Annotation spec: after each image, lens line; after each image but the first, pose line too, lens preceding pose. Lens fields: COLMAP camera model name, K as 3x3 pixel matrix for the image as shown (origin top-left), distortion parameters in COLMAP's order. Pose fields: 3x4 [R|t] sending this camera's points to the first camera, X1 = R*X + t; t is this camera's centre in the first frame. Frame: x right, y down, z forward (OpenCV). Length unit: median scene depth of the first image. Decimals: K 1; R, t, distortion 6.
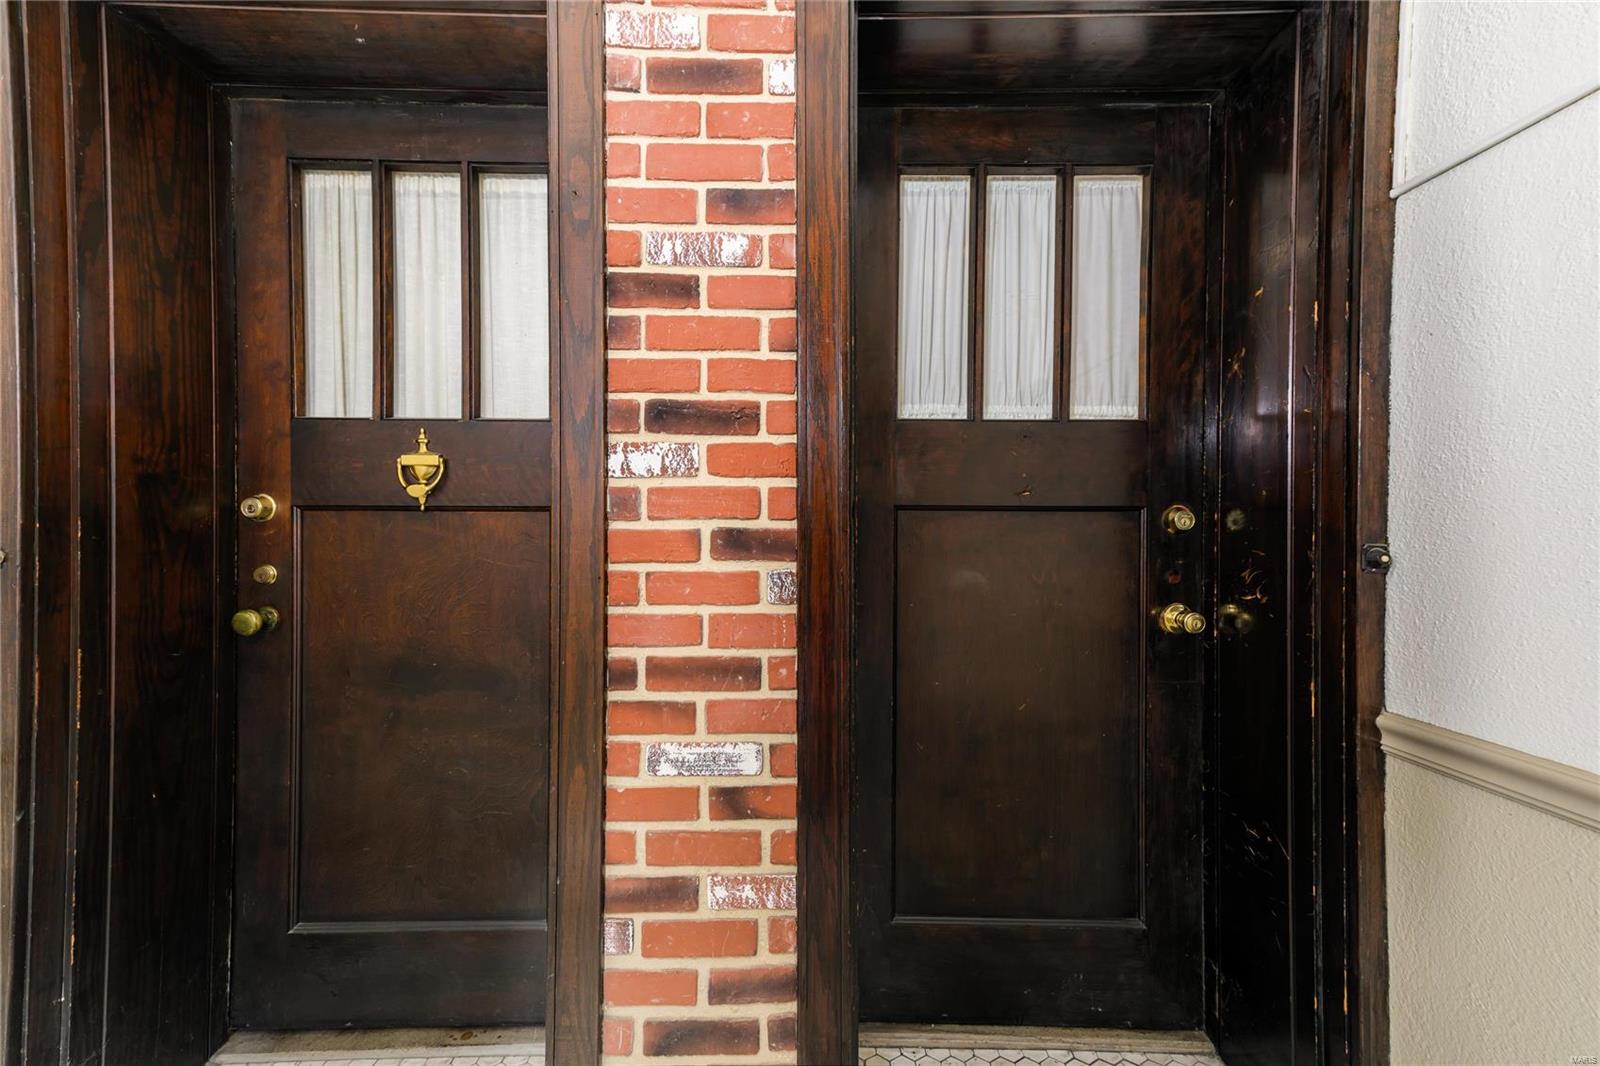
lens RADIAL K [[629.6, 0, 800.0], [0, 629.6, 533.0], [0, 0, 1]] dist [0.002670, 0.000297]
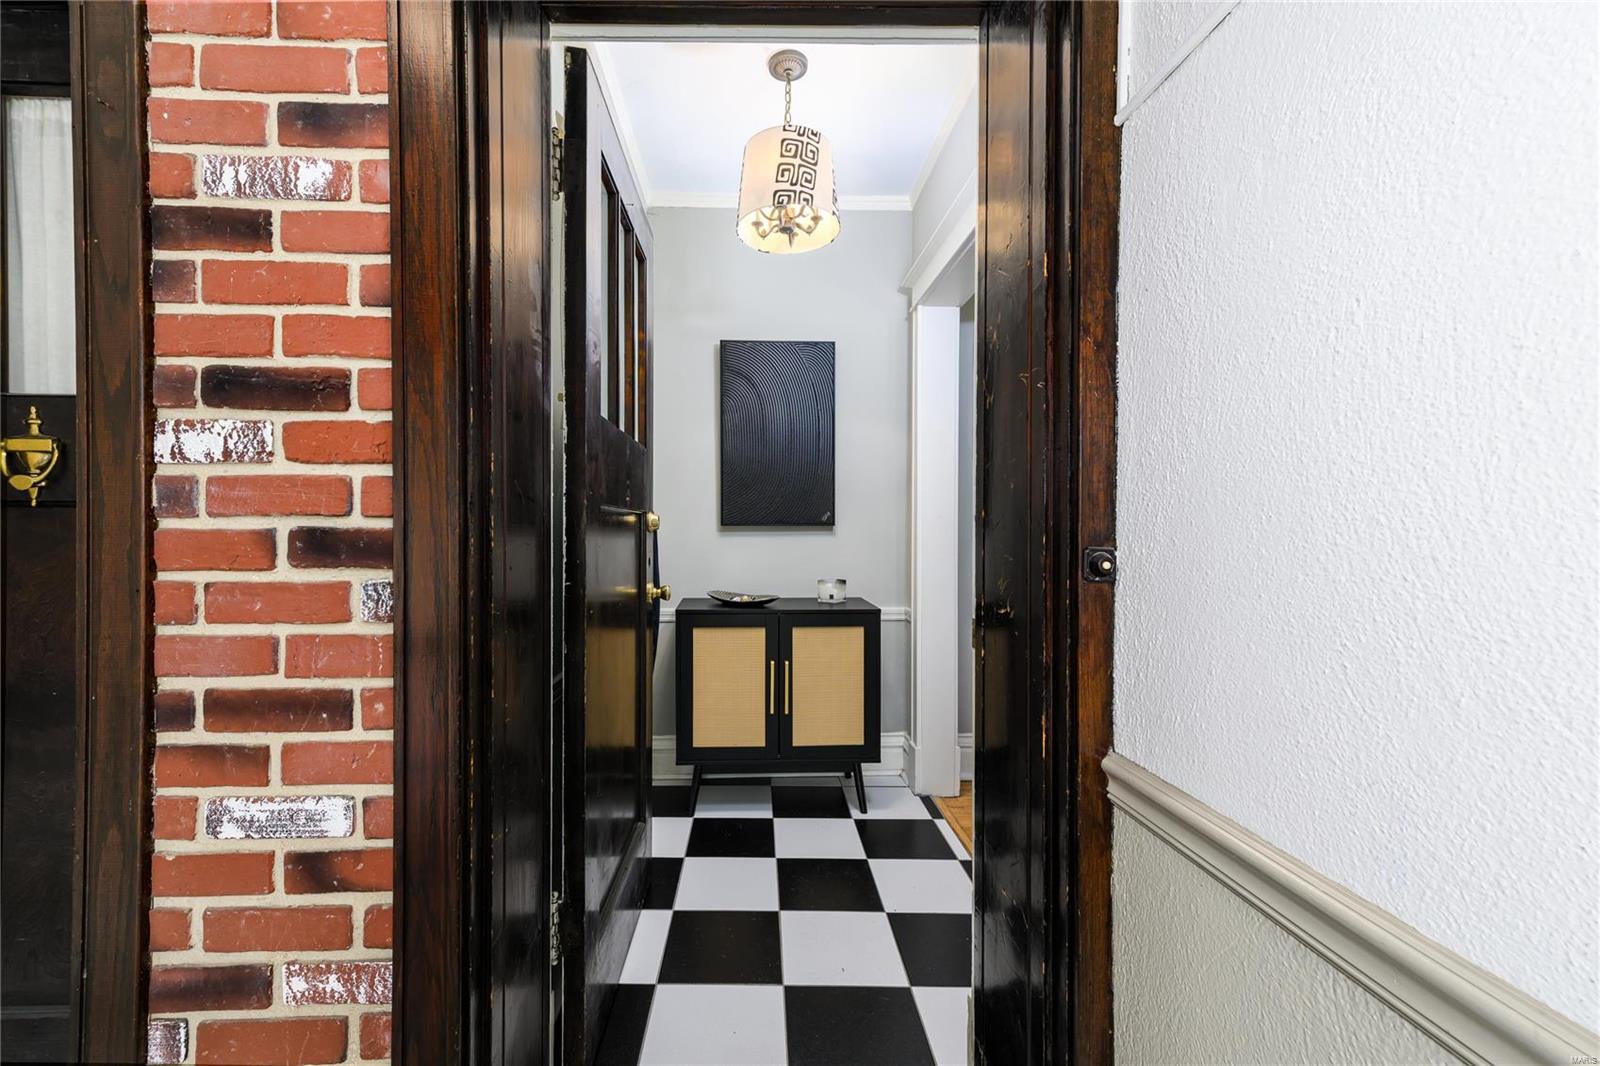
lens RADIAL K [[681.9, 0, 800.0], [0, 681.9, 533.0], [0, 0, 1]] dist [-0.000787, -0.000143]
pose [[0.999686, 0.000416, 0.025071, 0.486636], [-0.000371, 0.999998, -0.001811, 0.000637], [-0.025072, 0.001801, 0.999684, 0.121666]]
